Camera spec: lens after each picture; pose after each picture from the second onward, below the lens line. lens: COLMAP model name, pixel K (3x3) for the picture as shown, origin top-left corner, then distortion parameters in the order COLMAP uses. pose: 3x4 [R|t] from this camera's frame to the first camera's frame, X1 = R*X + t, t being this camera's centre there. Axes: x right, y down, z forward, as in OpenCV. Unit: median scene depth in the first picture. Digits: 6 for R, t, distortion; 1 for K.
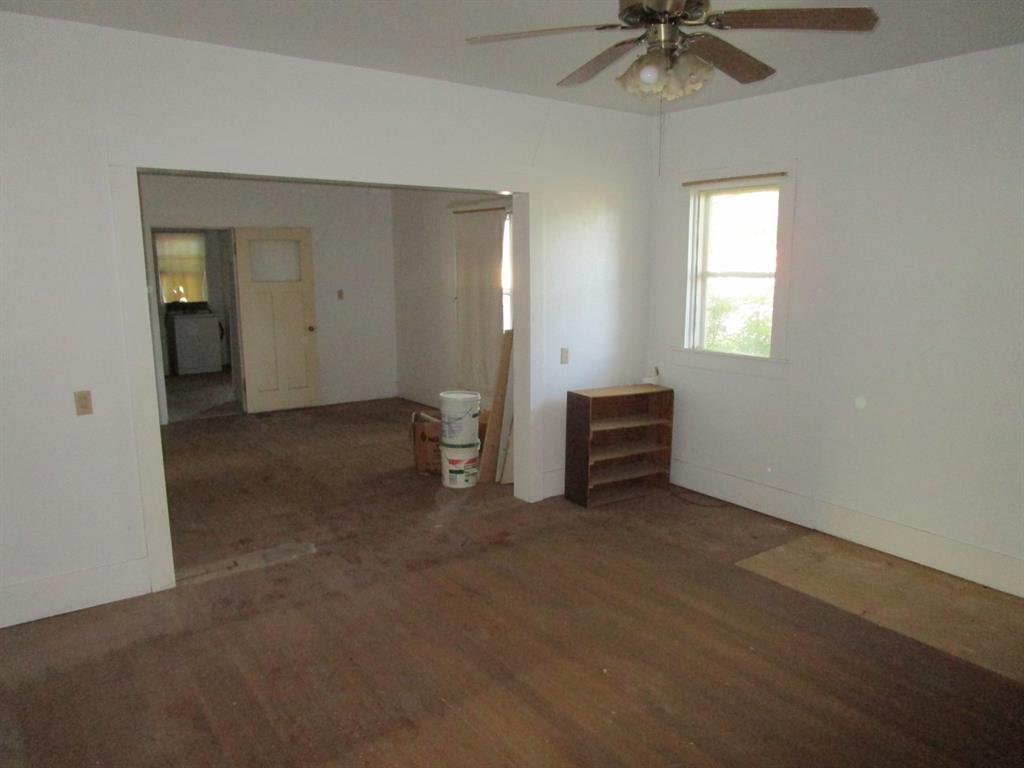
lens RADIAL K [[732.2, 0, 515.3], [0, 732.2, 379.6], [0, 0, 1]] dist [-0.029986, 0.009326]
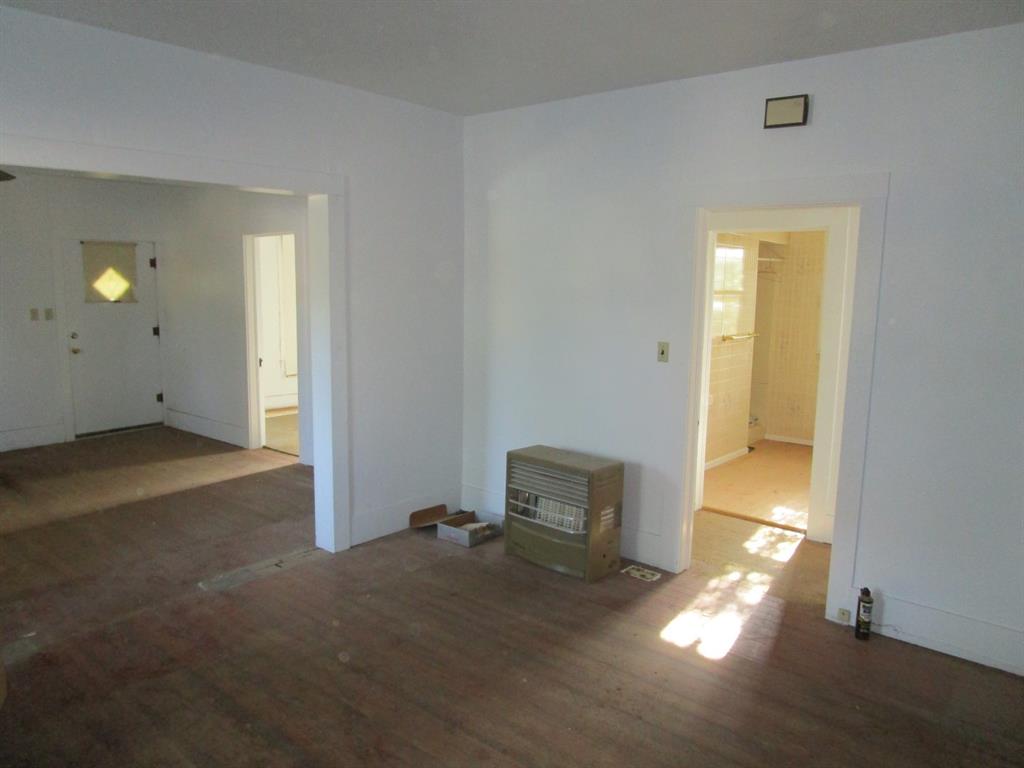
lens RADIAL K [[732.2, 0, 515.3], [0, 732.2, 379.6], [0, 0, 1]] dist [-0.029986, 0.009326]
pose [[-0.968246, 0.026533, -0.248586, -0.463363], [-0.054032, 0.948639, 0.311712, -0.338443], [0.244089, 0.315246, -0.917083, 1.959102]]
